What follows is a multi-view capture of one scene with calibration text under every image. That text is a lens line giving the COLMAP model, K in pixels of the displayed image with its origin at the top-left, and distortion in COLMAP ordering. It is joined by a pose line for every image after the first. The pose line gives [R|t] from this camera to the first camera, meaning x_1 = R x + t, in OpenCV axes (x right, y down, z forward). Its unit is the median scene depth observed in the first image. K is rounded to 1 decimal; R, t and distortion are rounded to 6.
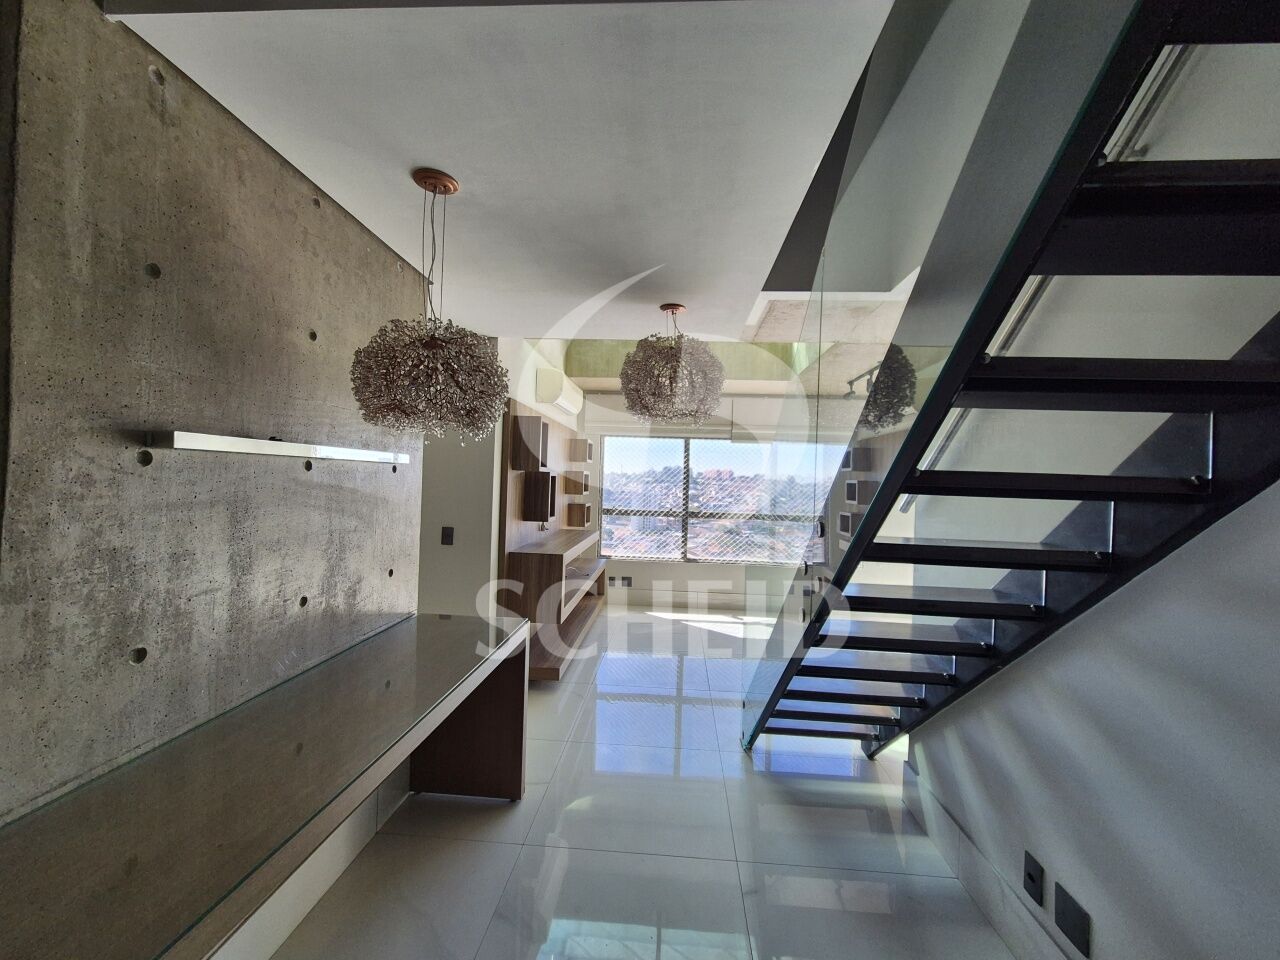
lens RADIAL K [[526.6, 0, 642.8], [0, 526.6, 478.2], [0, 0, 1]] dist [0.001617, -0.000247]
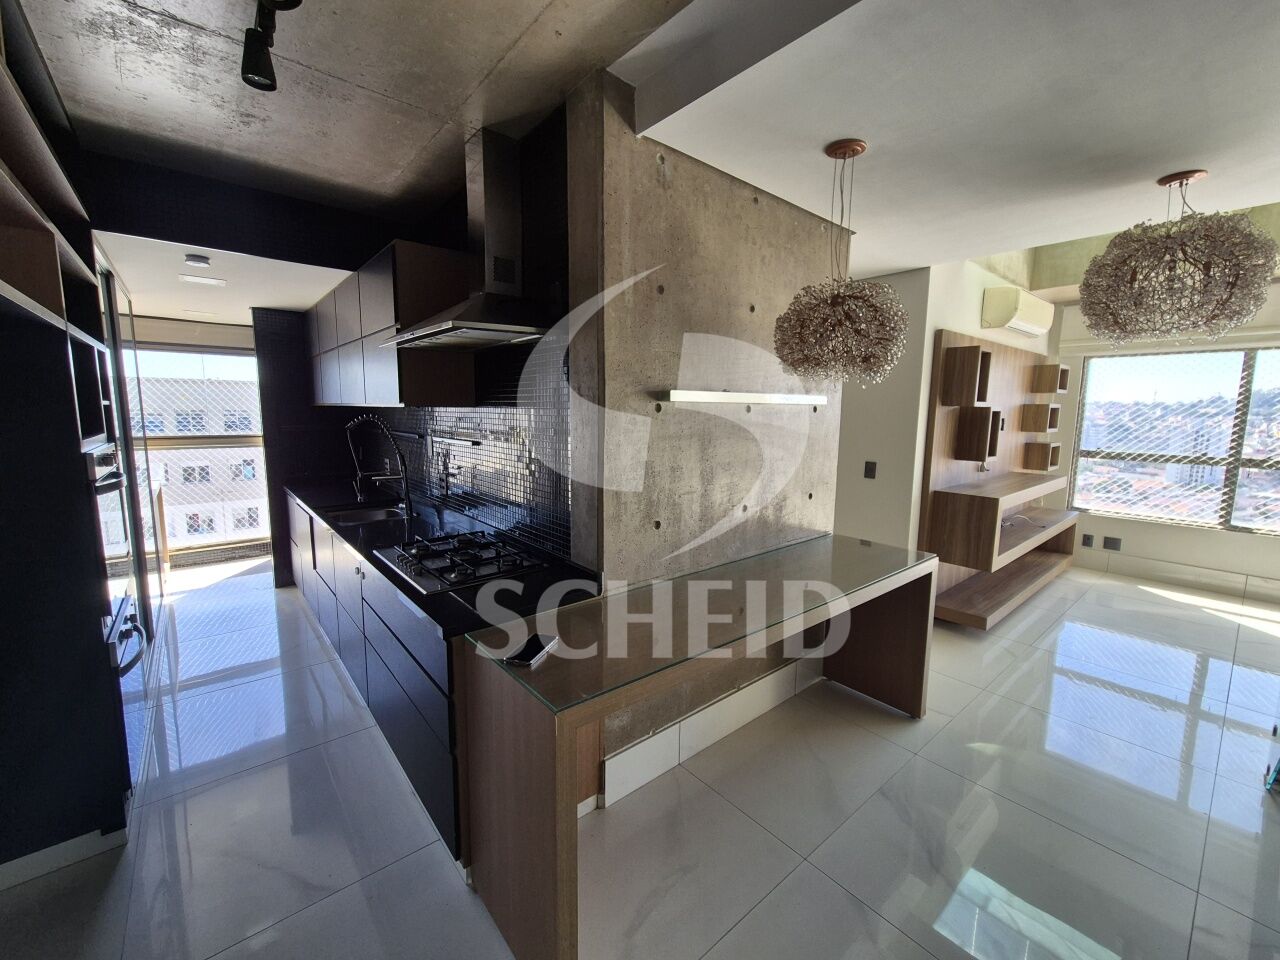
lens RADIAL K [[526.6, 0, 642.8], [0, 526.6, 478.2], [0, 0, 1]] dist [0.001617, -0.000247]
pose [[0.689326, 0.072641, -0.720800, 0.138132], [0.015245, 0.993285, 0.114682, -0.005731], [0.724291, -0.090042, 0.683590, -0.110512]]
